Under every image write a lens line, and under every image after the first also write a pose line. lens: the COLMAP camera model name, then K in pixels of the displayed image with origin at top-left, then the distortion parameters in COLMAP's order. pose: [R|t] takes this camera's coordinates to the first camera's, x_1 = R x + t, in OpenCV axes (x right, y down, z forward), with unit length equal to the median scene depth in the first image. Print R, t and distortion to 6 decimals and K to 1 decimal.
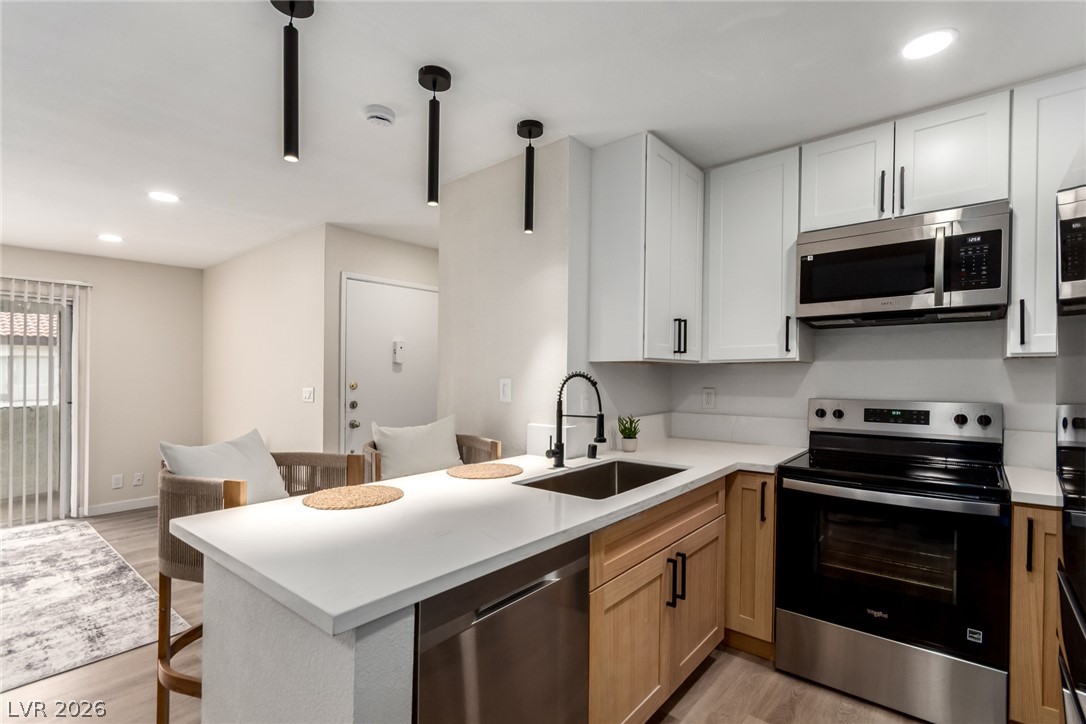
lens RADIAL K [[502.7, 0, 554.5], [0, 502.7, 379.0], [0, 0, 1]] dist [0.008670, -0.004748]
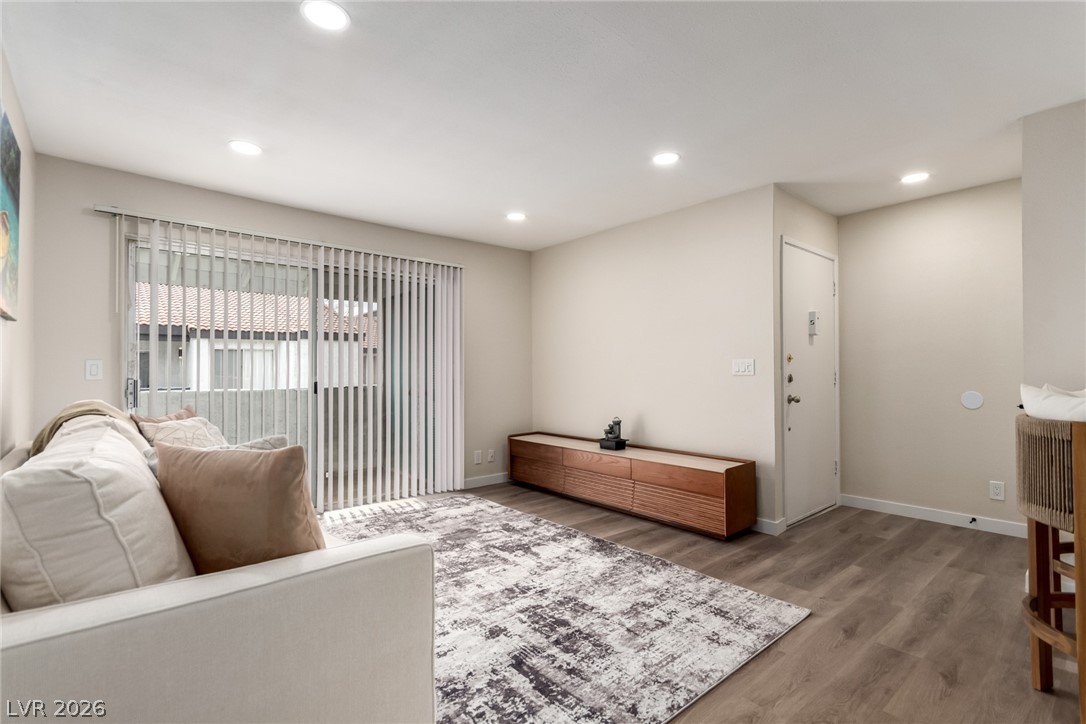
lens RADIAL K [[502.7, 0, 546.7], [0, 502.7, 365.7], [0, 0, 1]] dist [0.008670, -0.004748]
pose [[0.985437, -0.004353, -0.169987, -1.089178], [0.001122, 0.999817, -0.019097, 0.071762], [0.170040, 0.018628, 0.985261, 0.016267]]
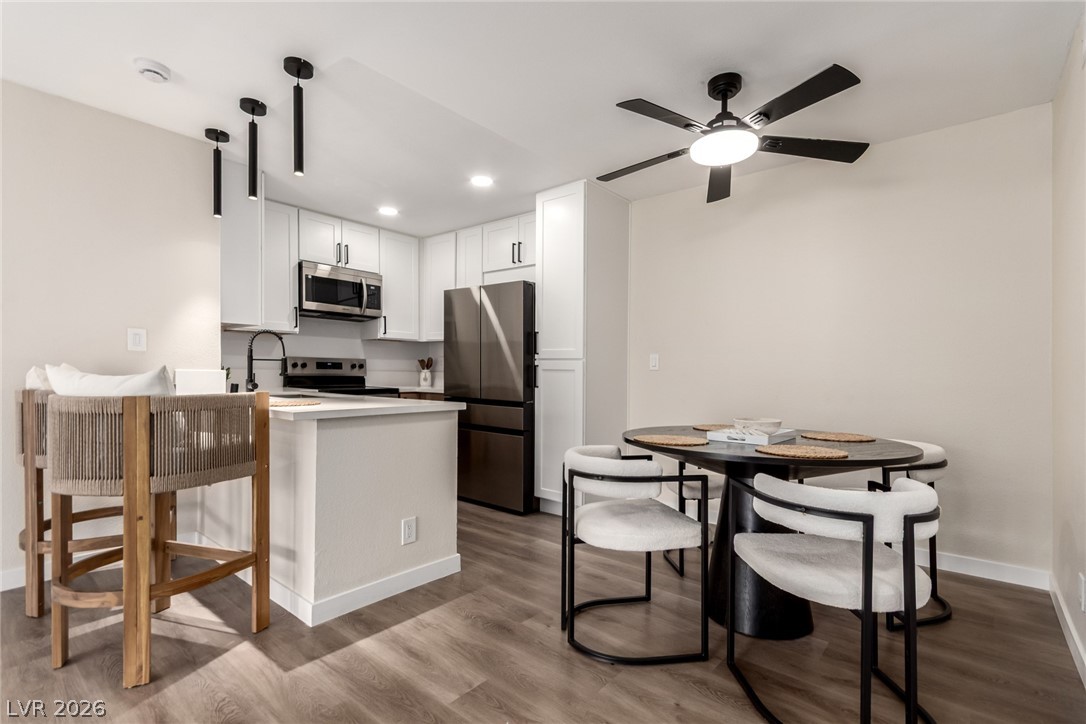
lens RADIAL K [[502.7, 0, 541.7], [0, 502.7, 372.0], [0, 0, 1]] dist [0.008670, -0.004748]
pose [[0.006155, 0.001242, 0.999980, -1.247908], [-0.004789, 0.999988, -0.001213, 0.094305], [-0.999970, -0.004782, 0.006161, 0.161778]]
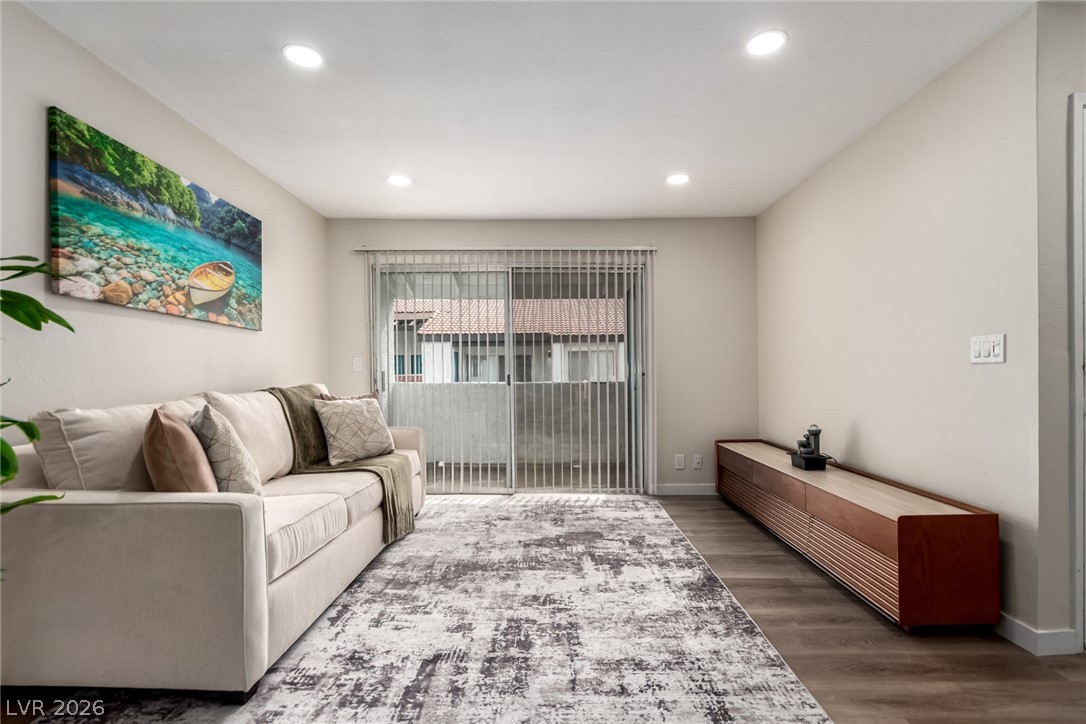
lens RADIAL K [[516.2, 0, 551.1], [0, 516.2, 384.2], [0, 0, 1]] dist [-0.011482, -0.000331]
pose [[0.629612, 0.014612, -0.776773, -0.567186], [-0.004364, 0.999874, 0.015271, 0.096277], [0.776898, -0.006225, 0.629596, 0.452276]]
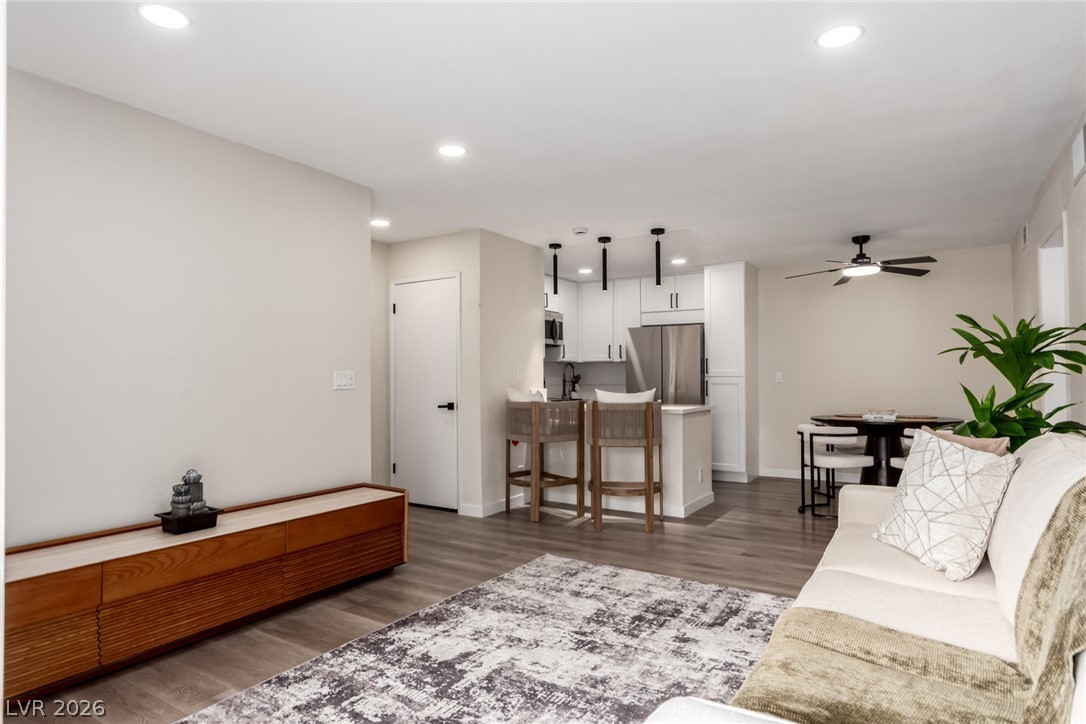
lens RADIAL K [[610.8, 0, 551.9], [0, 610.8, 364.1], [0, 0, 1]] dist [-0.000686, -0.000370]
pose [[-0.120552, 0.027166, 0.992335, -2.389864], [0.014814, 0.999563, -0.025565, 0.055815], [-0.992597, 0.011618, -0.120901, 1.235888]]
